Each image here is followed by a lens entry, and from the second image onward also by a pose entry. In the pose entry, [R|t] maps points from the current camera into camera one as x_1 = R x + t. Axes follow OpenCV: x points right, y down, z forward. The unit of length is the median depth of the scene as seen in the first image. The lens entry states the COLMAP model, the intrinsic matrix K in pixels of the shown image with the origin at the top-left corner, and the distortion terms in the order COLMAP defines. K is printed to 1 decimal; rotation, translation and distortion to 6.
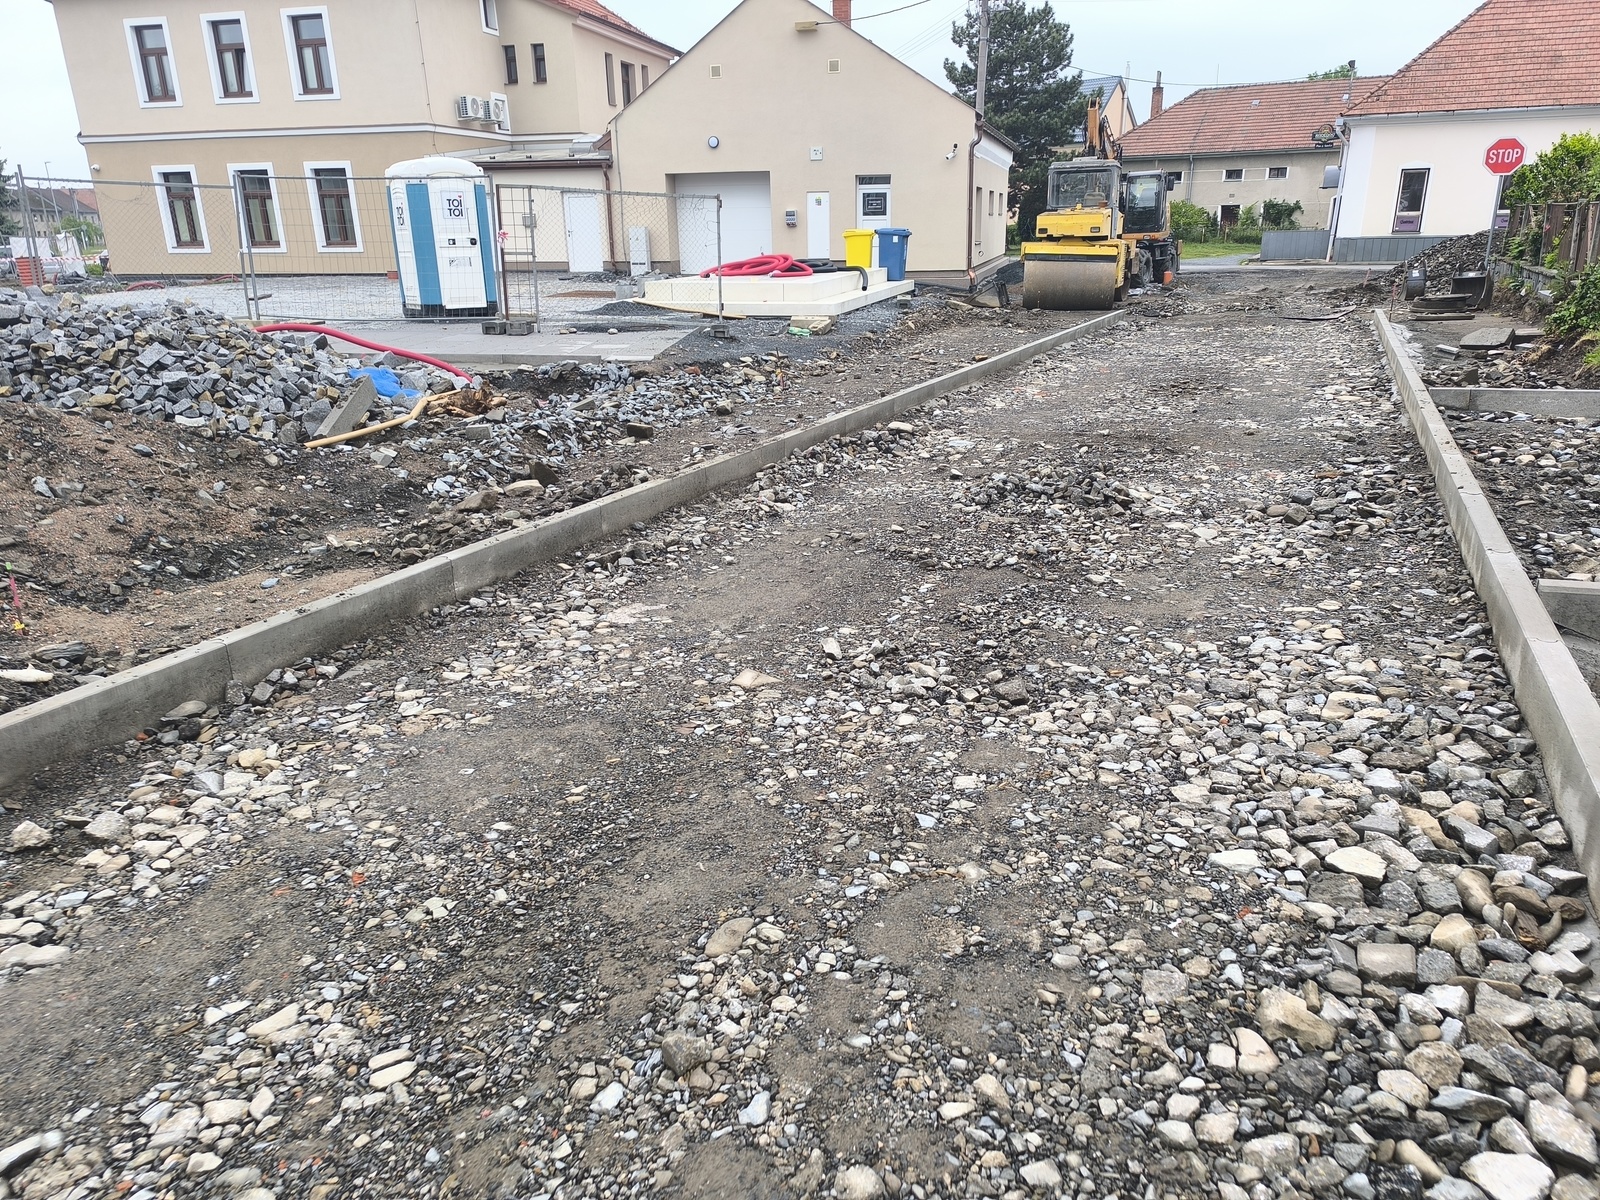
lens RADIAL K [[1085.7, 0, 799.3], [0, 1085.7, 604.2], [0, 0, 1]] dist [0.053162, -0.045498]
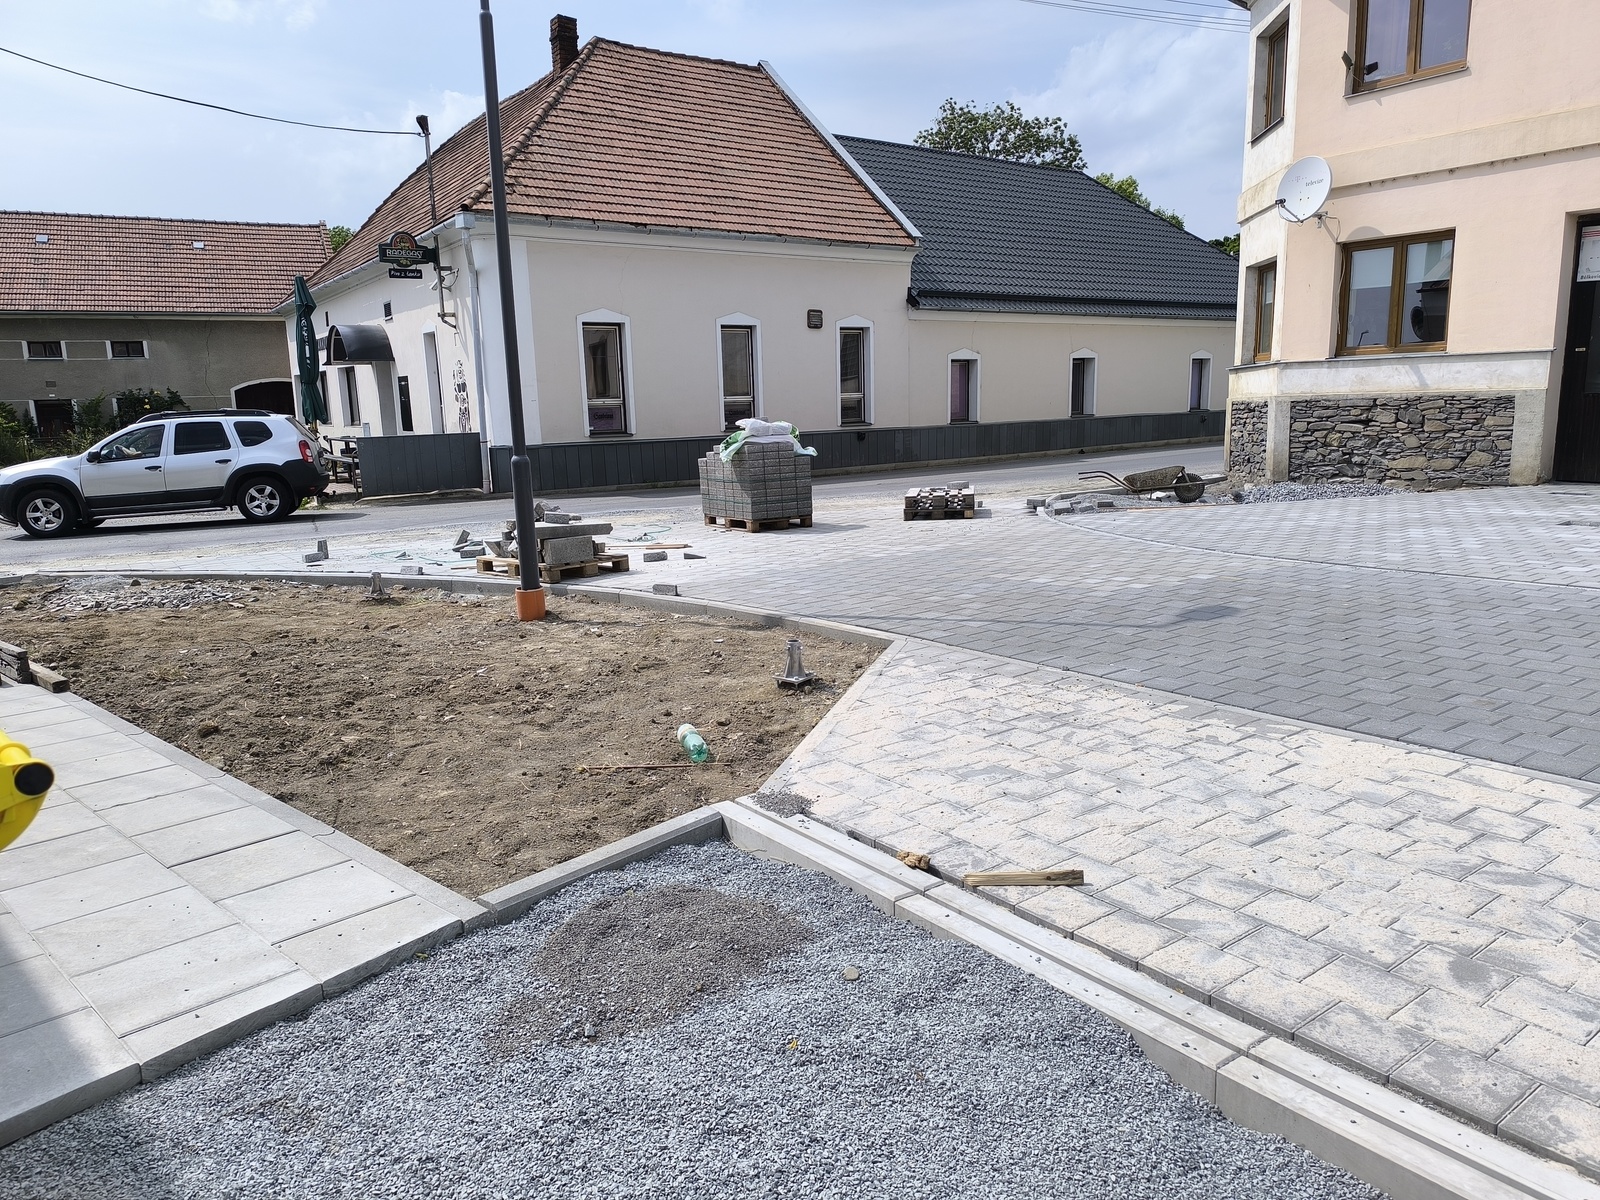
lens RADIAL K [[1085.7, 0, 799.3], [0, 1085.7, 604.2], [0, 0, 1]] dist [0.053162, -0.045498]
pose [[0.501164, -0.151784, 0.851937, 0.133878], [0.302825, 0.953010, -0.008349, -0.224281], [-0.810637, 0.262172, 0.523578, 0.661538]]
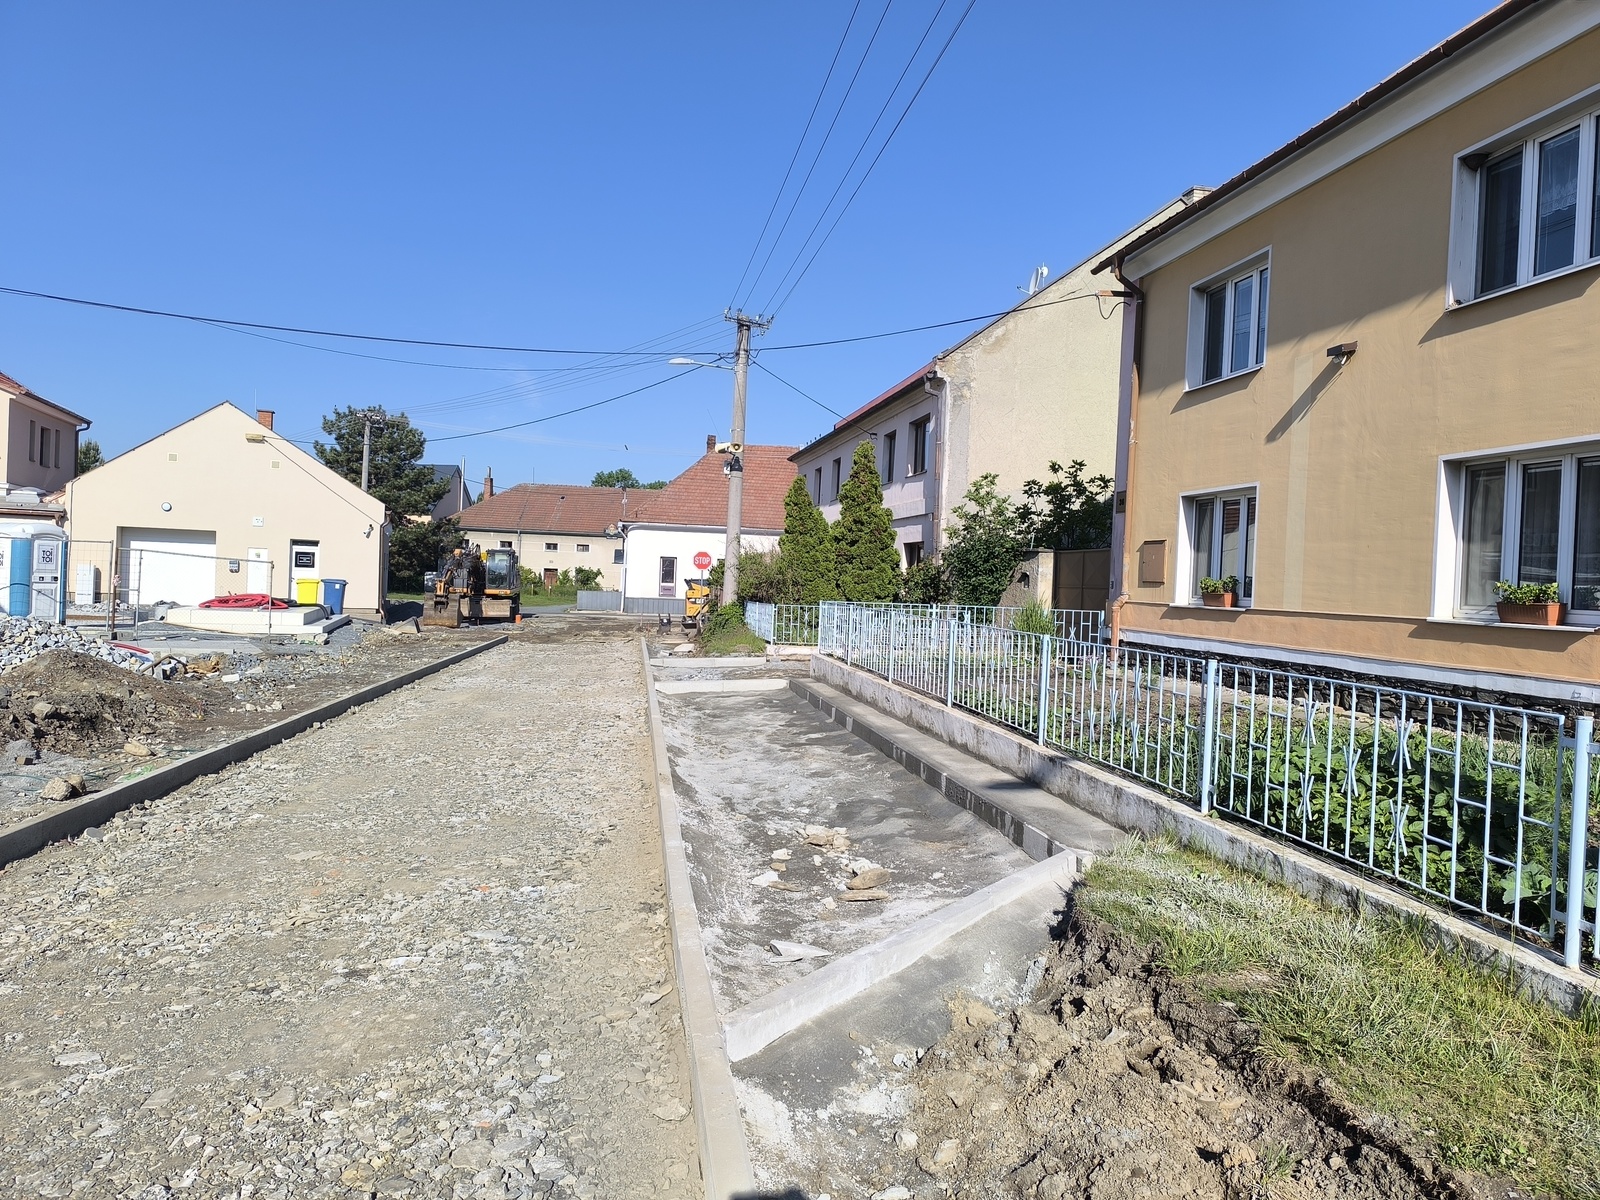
lens RADIAL K [[1085.7, 0, 799.3], [0, 1085.7, 604.2], [0, 0, 1]] dist [0.053162, -0.045498]
pose [[0.832152, 0.035683, 0.553399, -0.123662], [0.131971, 0.956515, -0.260122, 0.085675], [-0.538616, 0.289494, 0.791256, -0.275754]]
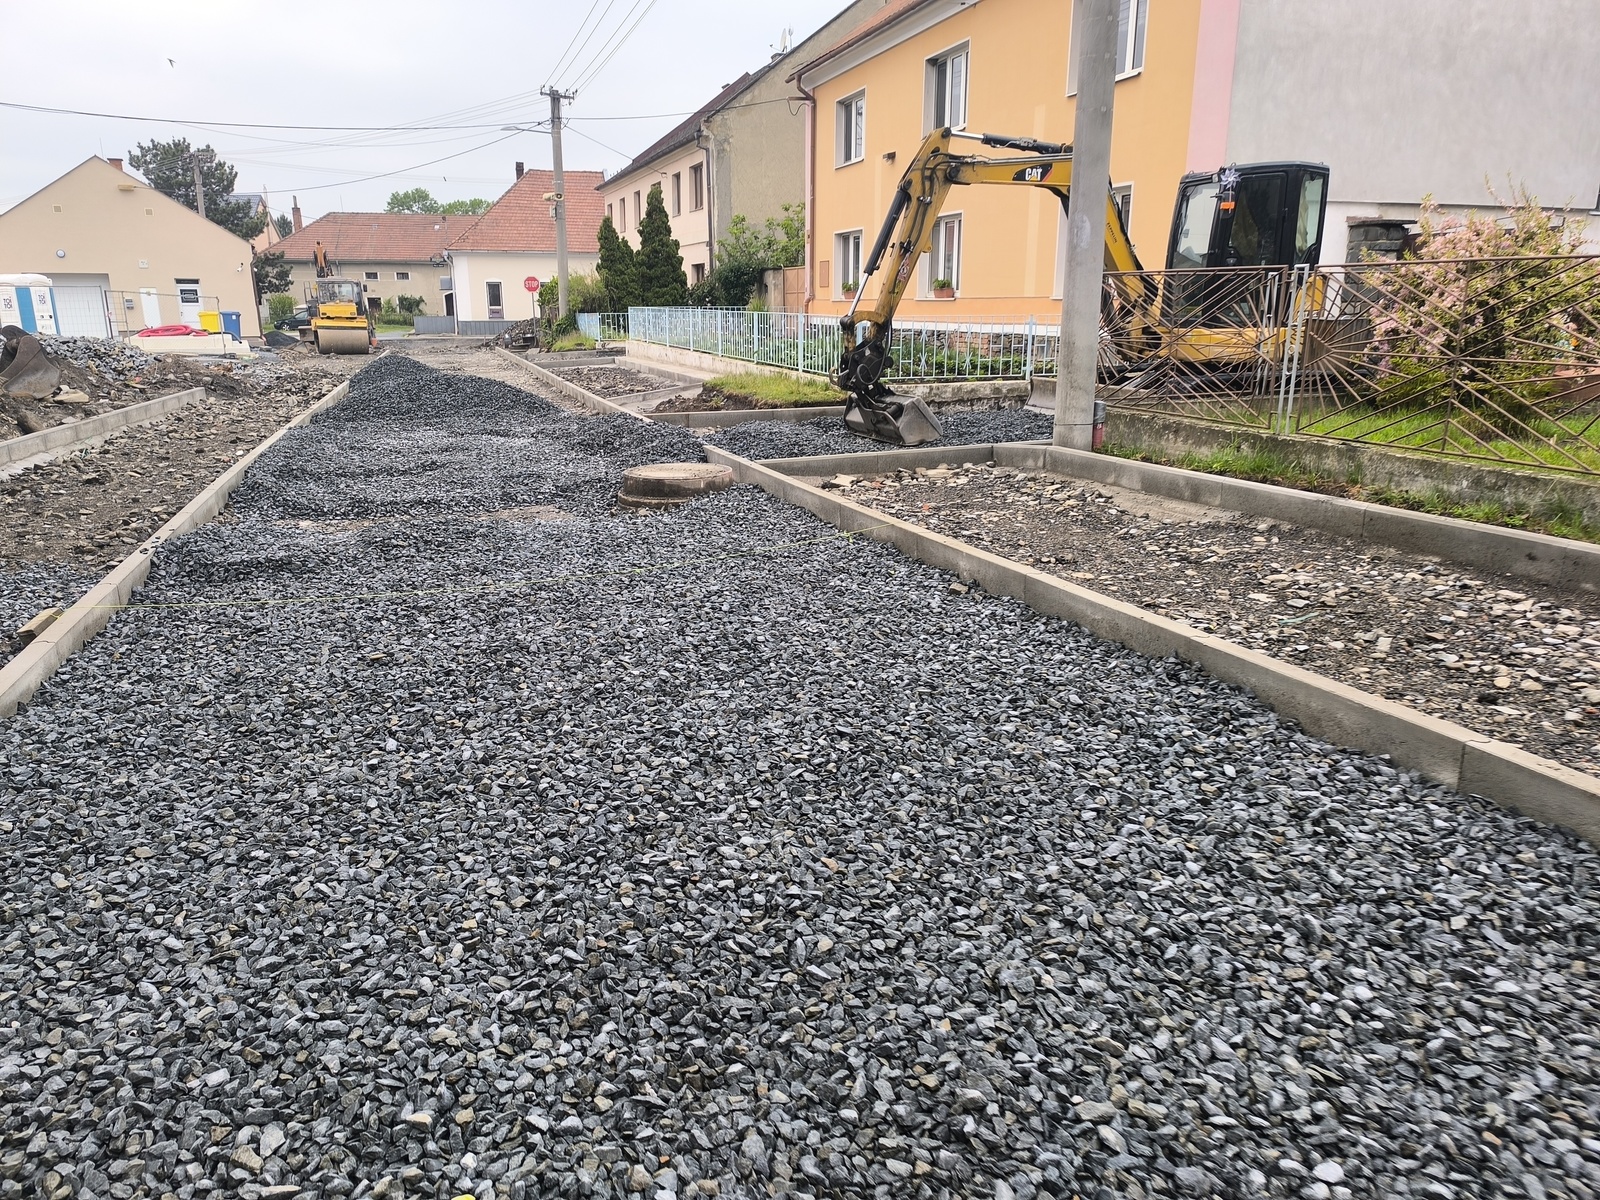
lens RADIAL K [[1085.7, 0, 799.3], [0, 1085.7, 604.2], [0, 0, 1]] dist [0.053162, -0.045498]
pose [[0.733179, -0.169393, 0.658601, -0.300908], [0.215844, 0.976368, 0.010838, 0.179920], [-0.644872, 0.134208, 0.752415, -0.524242]]
